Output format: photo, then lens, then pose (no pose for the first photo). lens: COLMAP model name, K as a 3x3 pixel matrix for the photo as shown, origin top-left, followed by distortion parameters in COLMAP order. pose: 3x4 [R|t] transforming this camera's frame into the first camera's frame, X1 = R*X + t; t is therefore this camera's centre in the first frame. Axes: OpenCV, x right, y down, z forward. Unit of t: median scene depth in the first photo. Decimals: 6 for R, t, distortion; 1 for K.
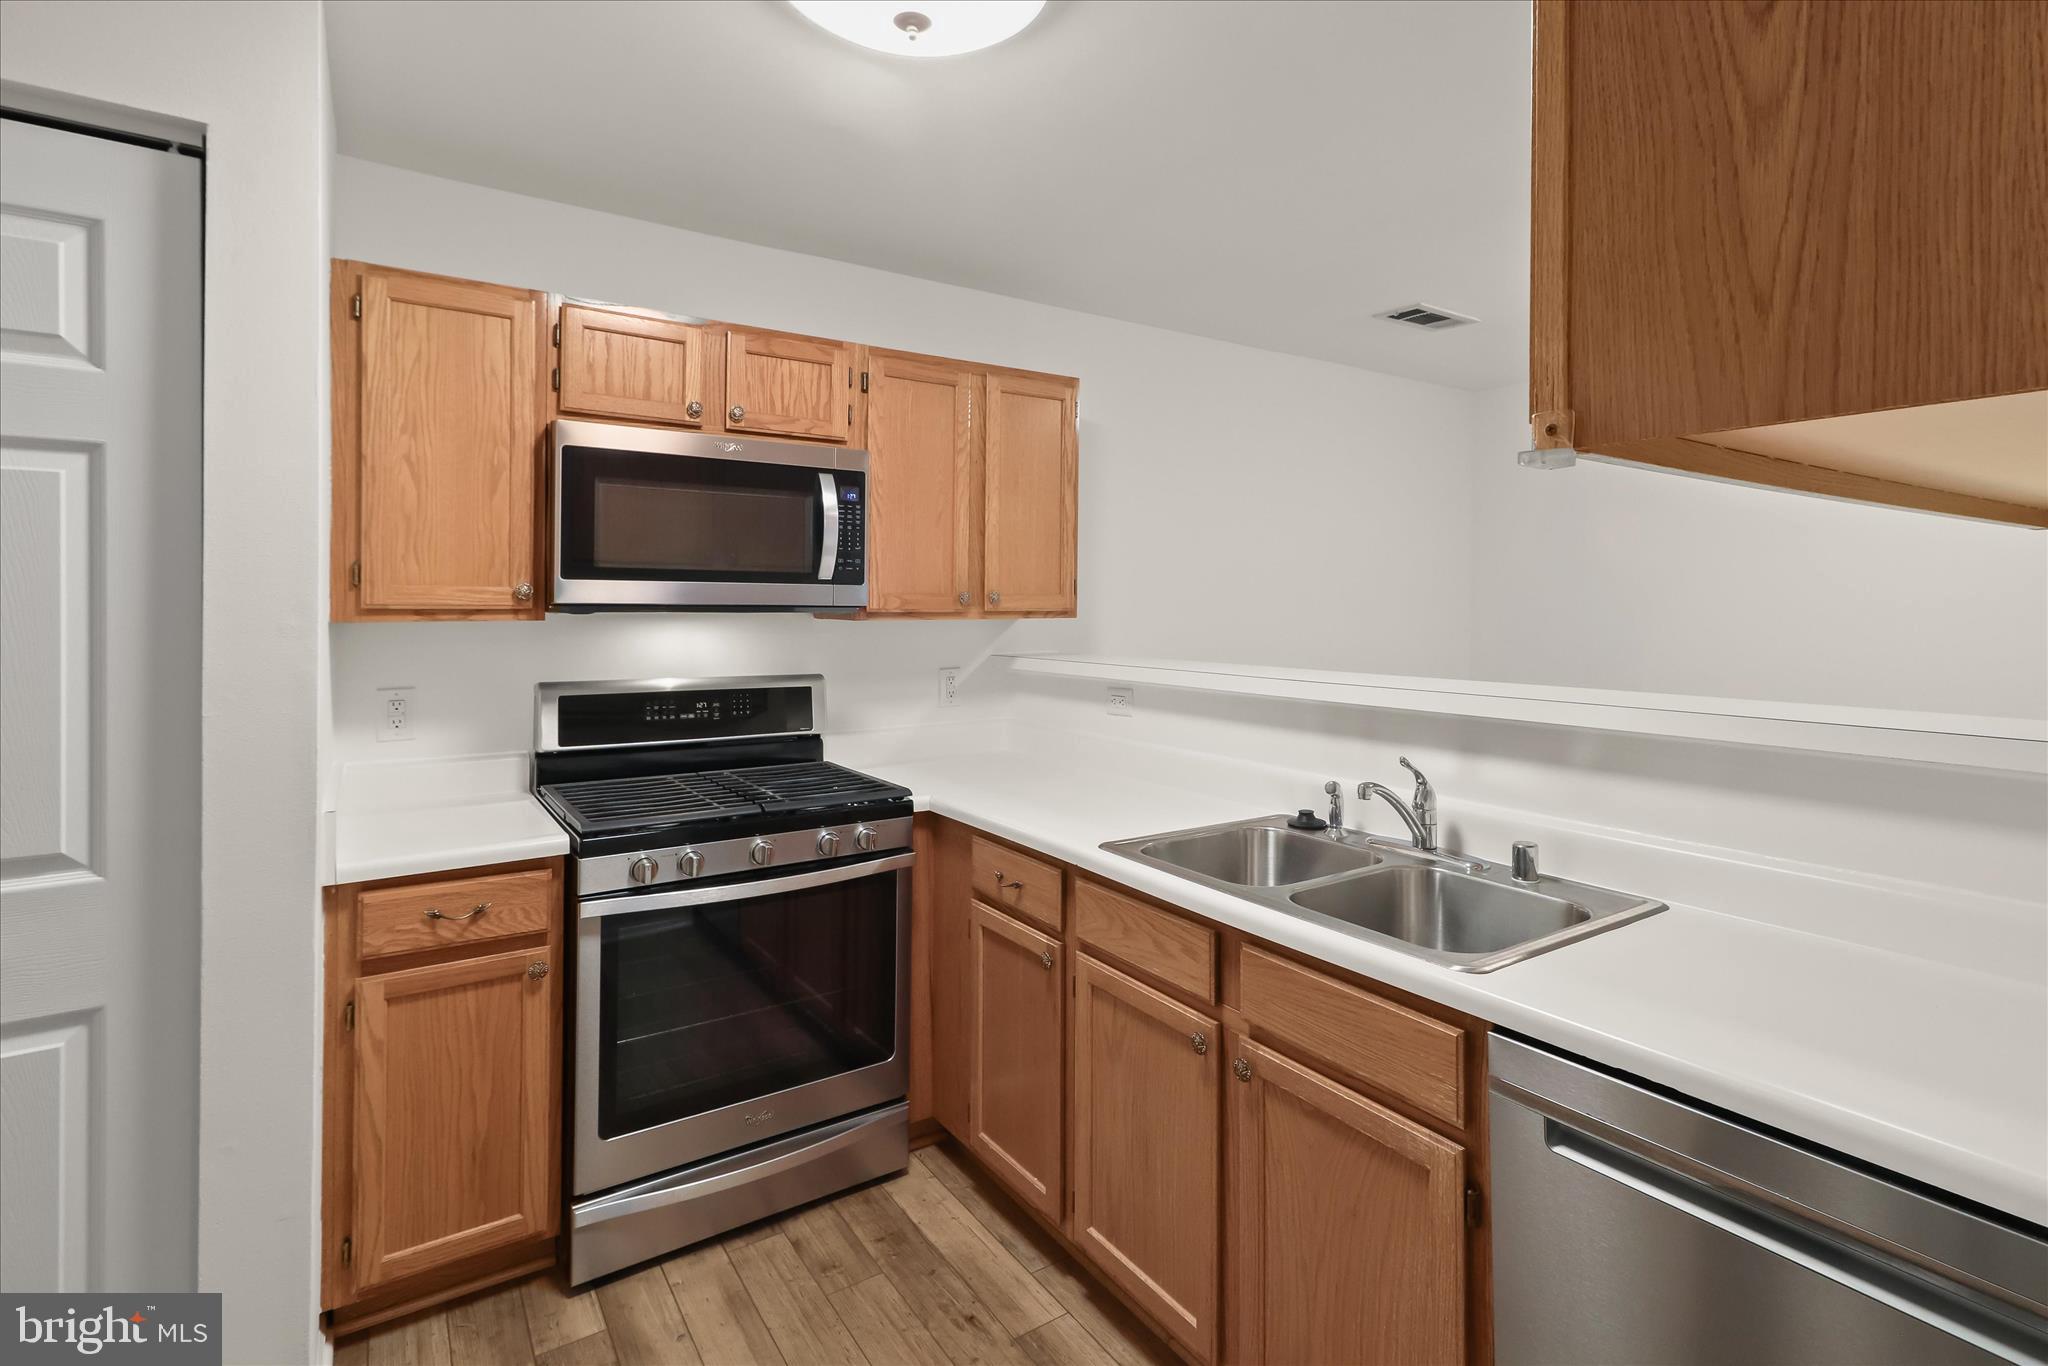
lens RADIAL K [[969.8, 0, 1077.3], [0, 969.8, 606.2], [0, 0, 1]] dist [0.003962, 0.002517]
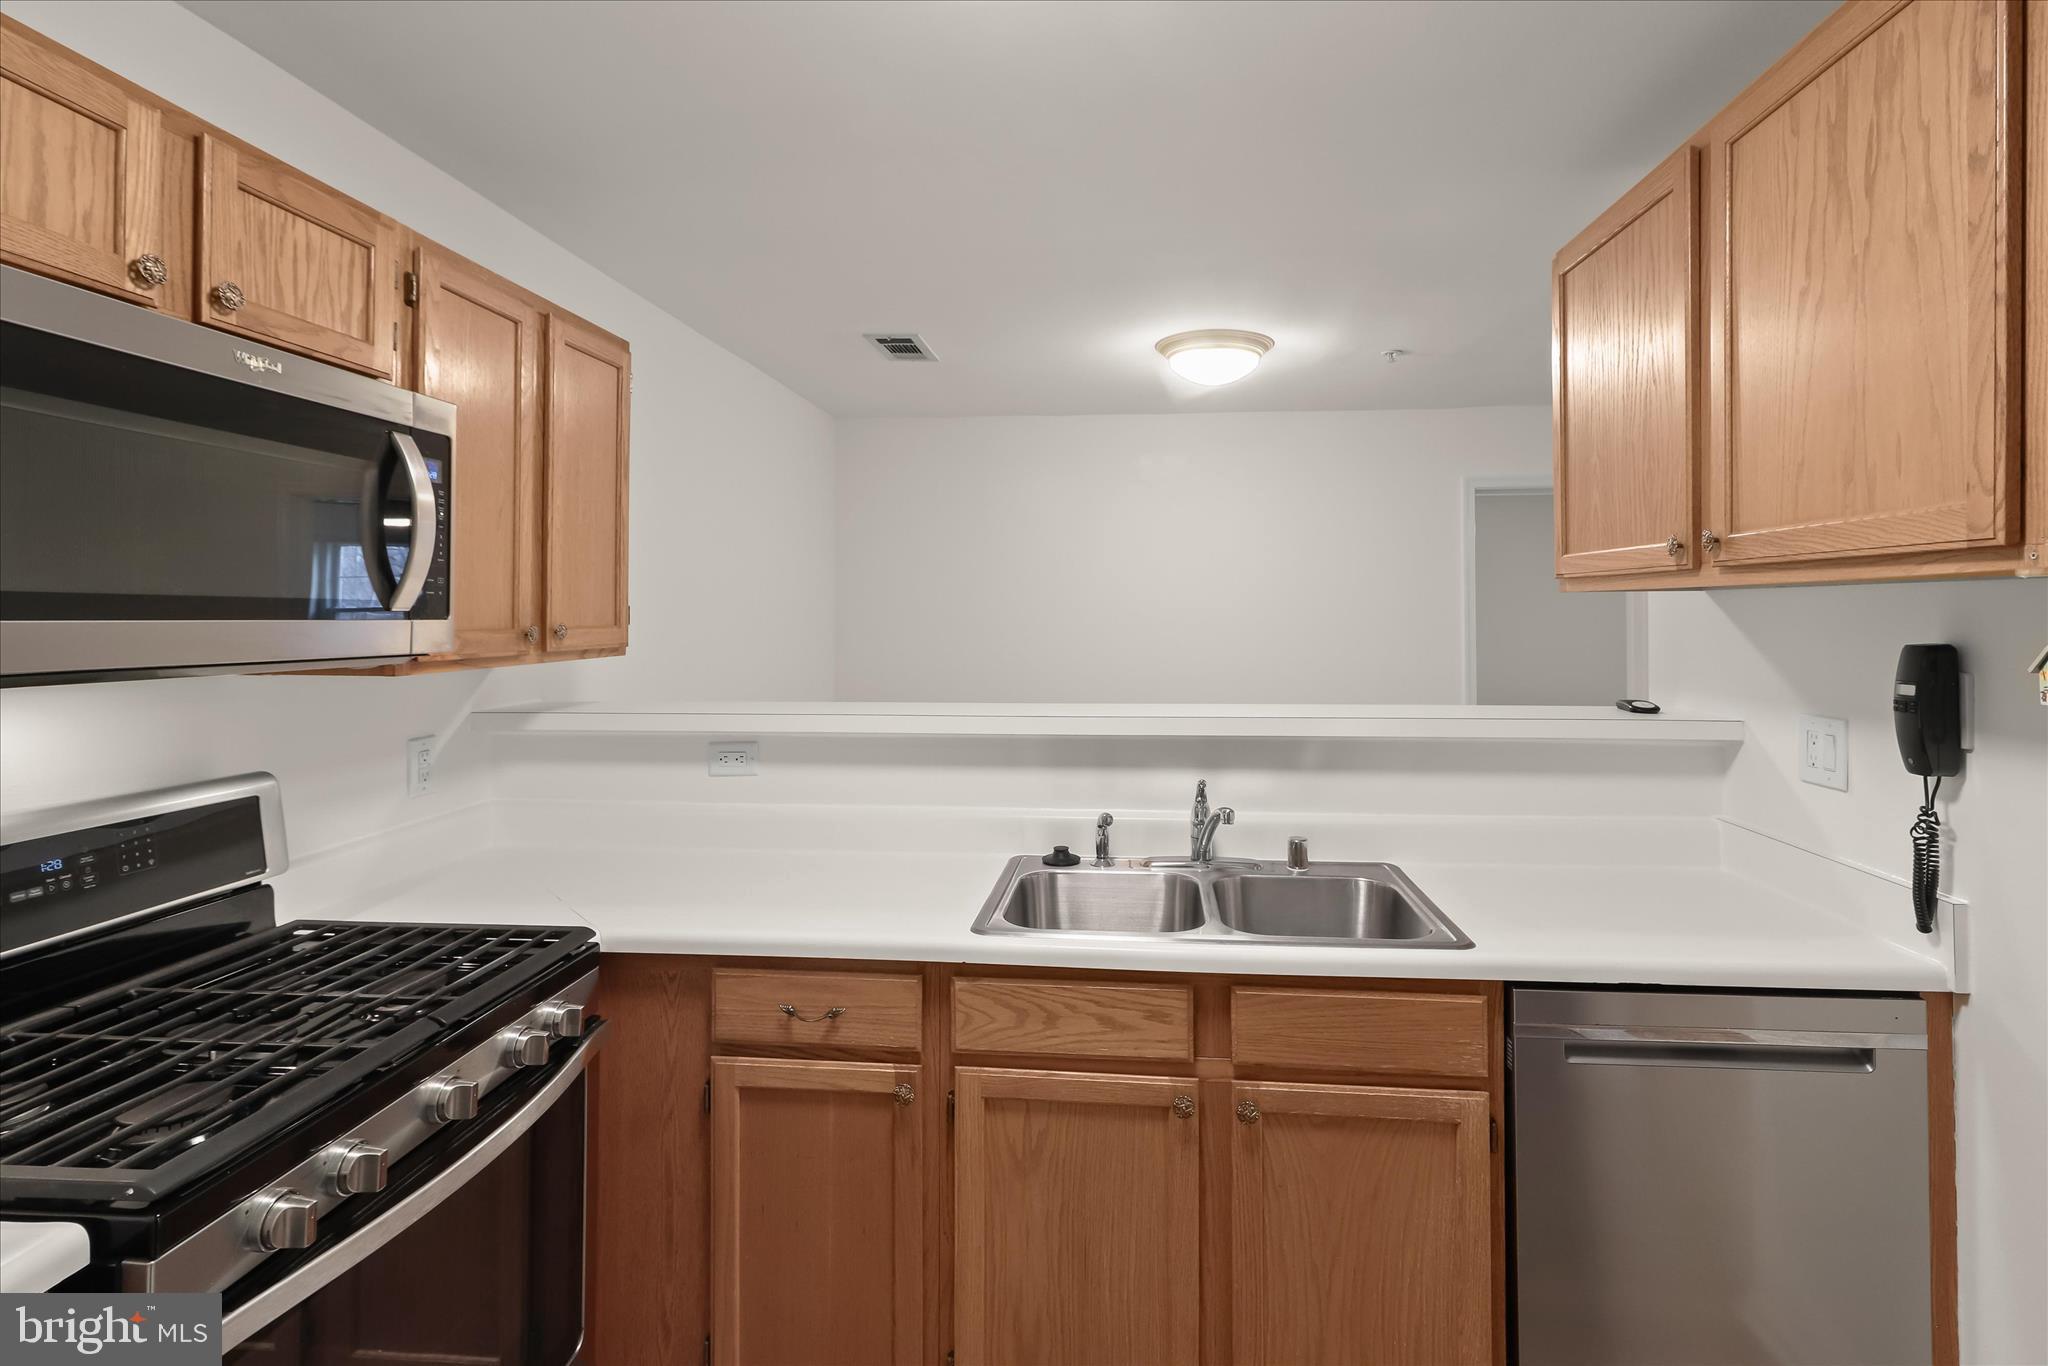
lens RADIAL K [[969.8, 0, 1050.1], [0, 969.8, 612.6], [0, 0, 1]] dist [0.003962, 0.002517]
pose [[0.654273, -0.002514, 0.756254, -0.526777], [0.004020, 0.999992, -0.000154, -0.029548], [-0.756248, 0.003140, 0.654278, 0.362143]]
